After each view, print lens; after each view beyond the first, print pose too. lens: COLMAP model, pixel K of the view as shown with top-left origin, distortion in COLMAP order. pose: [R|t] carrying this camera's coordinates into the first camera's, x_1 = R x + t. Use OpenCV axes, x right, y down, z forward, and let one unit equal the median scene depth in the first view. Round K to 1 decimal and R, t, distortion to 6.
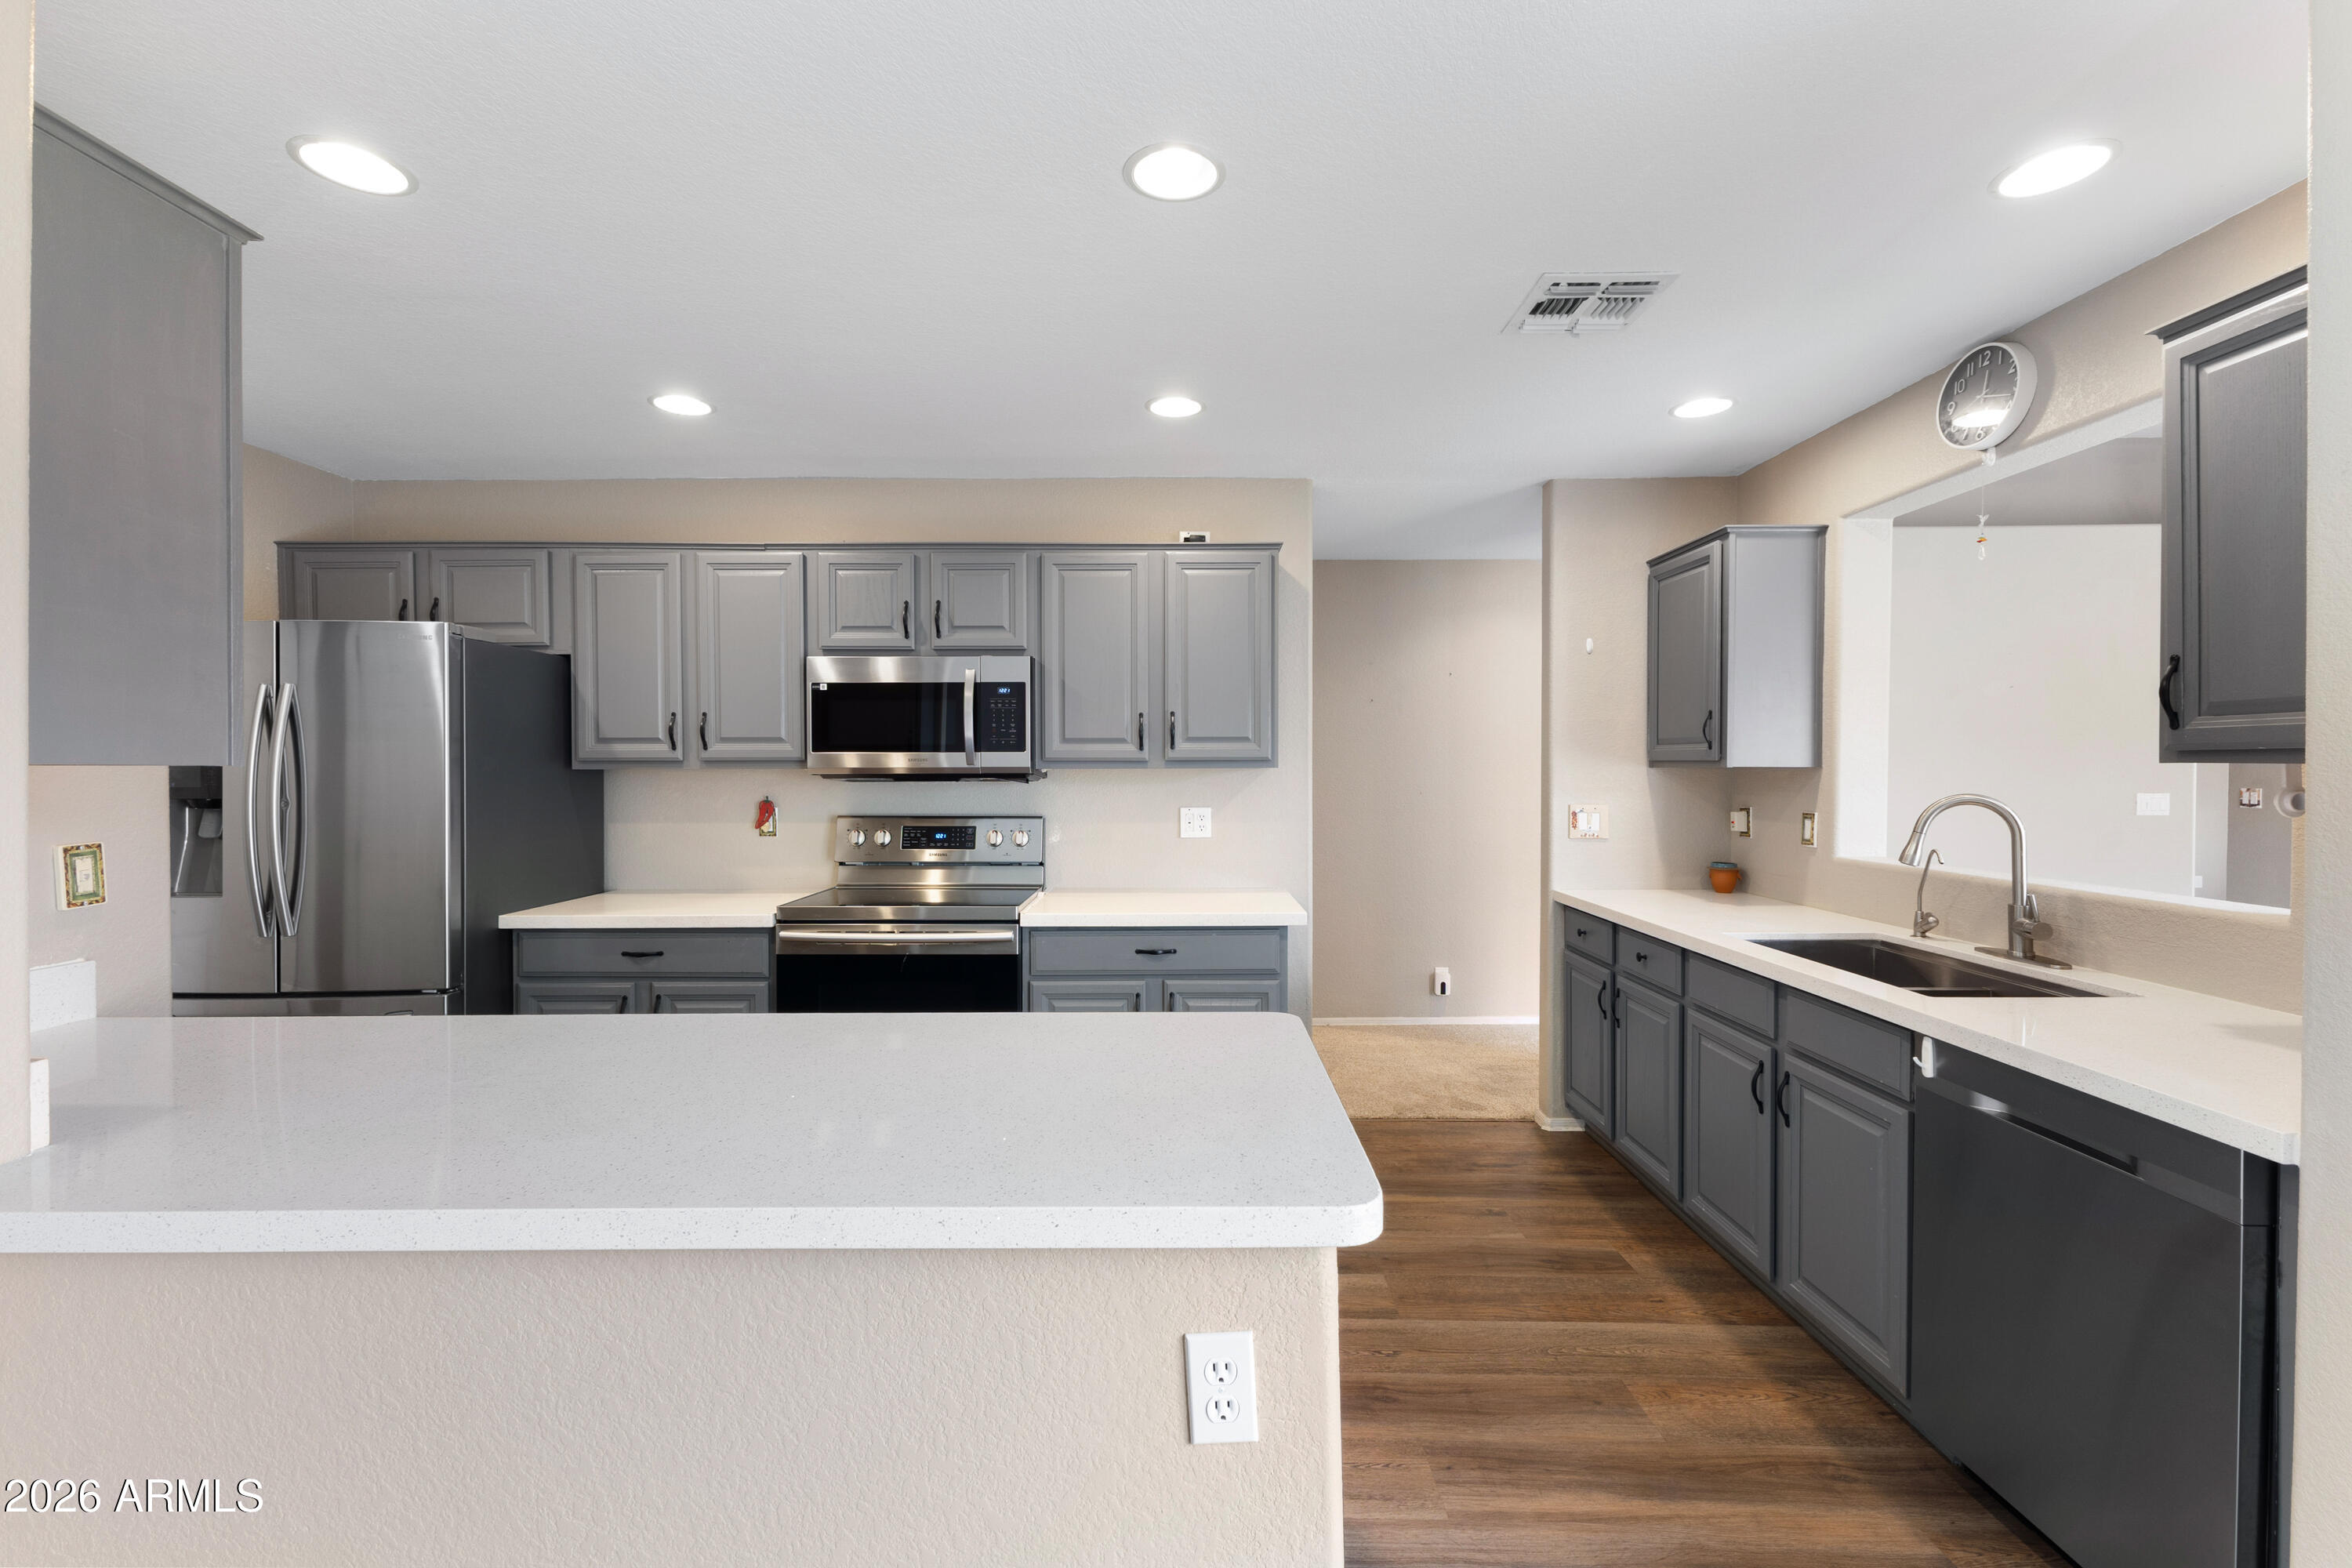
lens RADIAL K [[1008.7, 0, 1168.6], [0, 1008.7, 792.9], [0, 0, 1]] dist [0.009987, -0.000785]
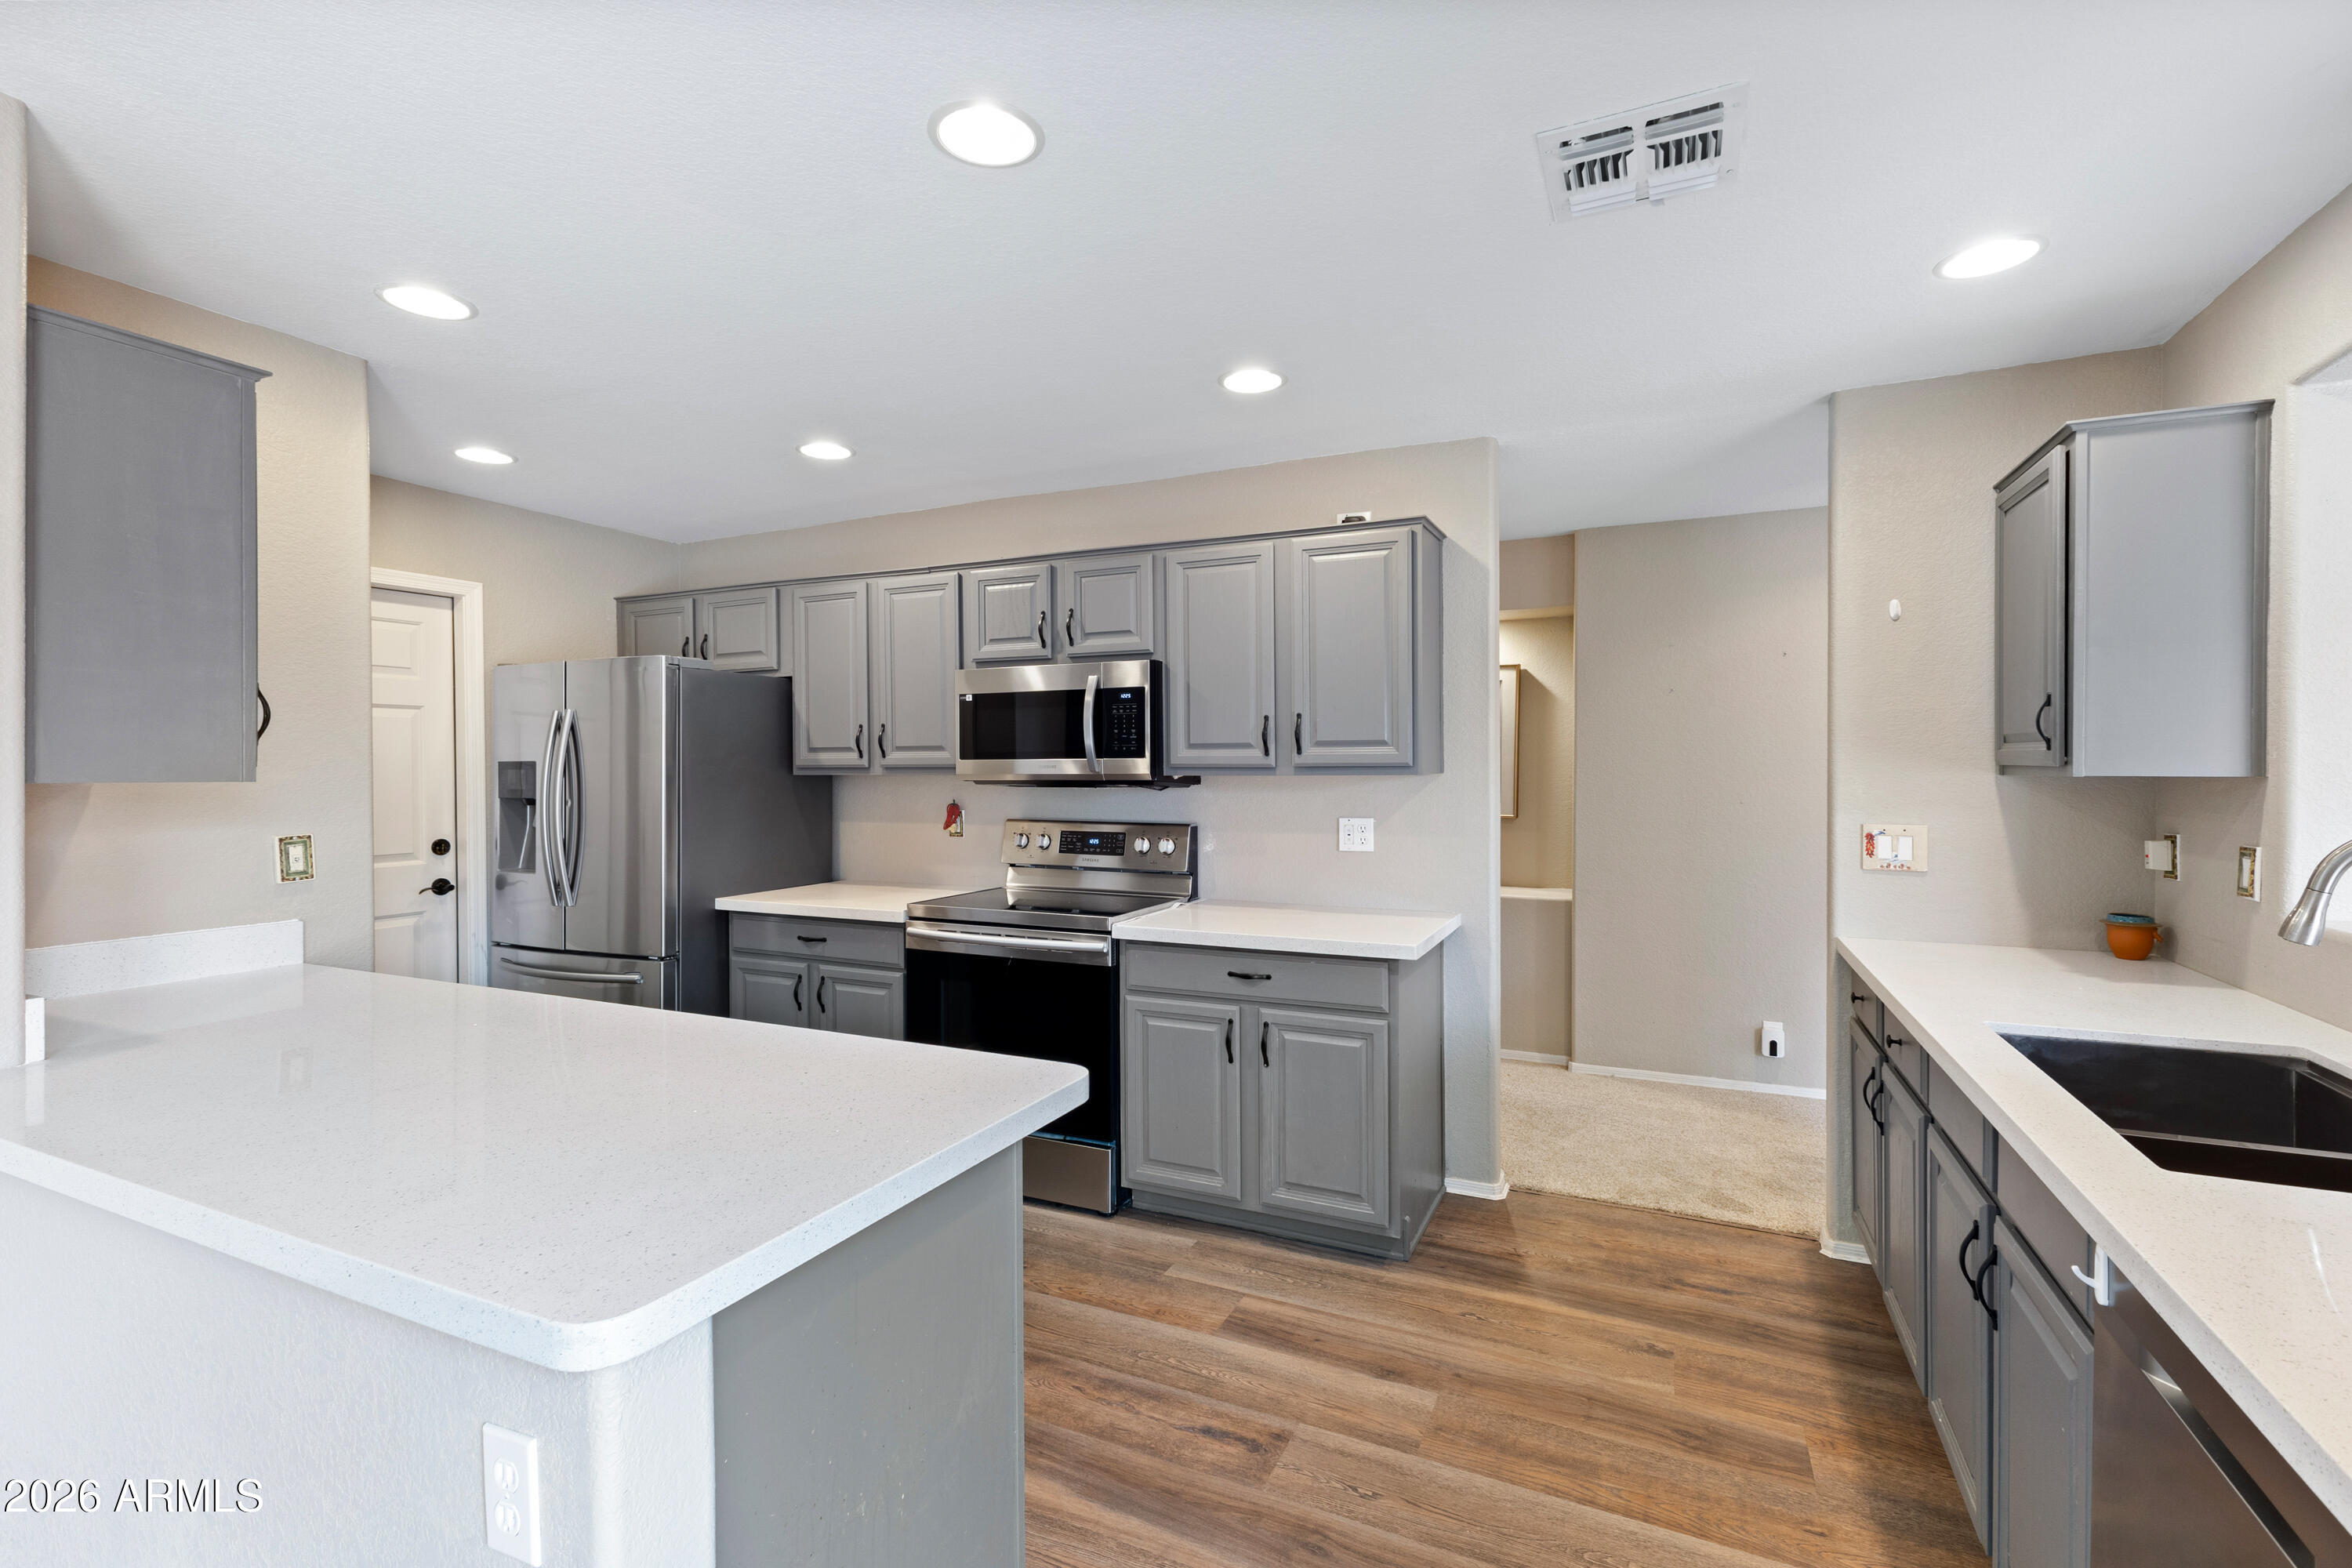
lens RADIAL K [[1008.7, 0, 1172.2], [0, 1008.7, 784.2], [0, 0, 1]] dist [0.009987, -0.000785]
pose [[0.909178, 0.006711, -0.416354, 0.286271], [-0.009037, 0.999953, -0.003616, -0.012241], [0.416310, 0.007050, 0.909196, 0.126613]]
